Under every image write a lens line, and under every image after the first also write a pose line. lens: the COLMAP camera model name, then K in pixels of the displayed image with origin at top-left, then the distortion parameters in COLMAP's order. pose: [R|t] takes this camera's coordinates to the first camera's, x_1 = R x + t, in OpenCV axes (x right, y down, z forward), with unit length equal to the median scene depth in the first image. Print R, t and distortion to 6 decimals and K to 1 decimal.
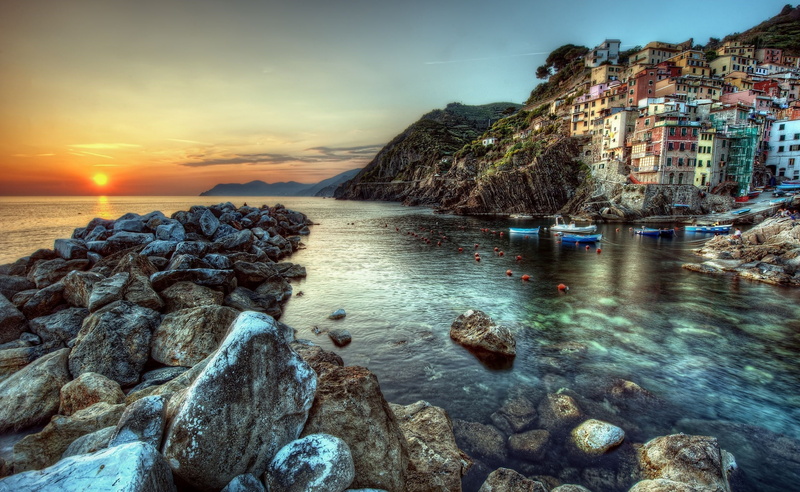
lens RADIAL K [[331.3, 0, 375.9], [0, 331.3, 246.3], [0, 0, 1]] dist [-0.028577, 0.000594]
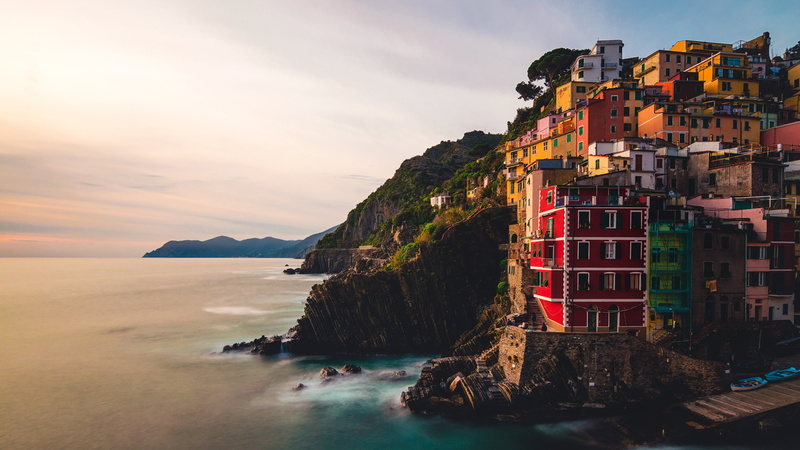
lens RADIAL K [[449.2, 0, 374.1], [0, 449.2, 253.5], [0, 0, 1]] dist [-0.015833, -0.003185]
pose [[0.997491, 0.002987, -0.070732, 0.420290], [-0.012263, 0.991297, -0.131074, -0.137857], [0.069725, 0.131612, 0.988846, 0.206448]]
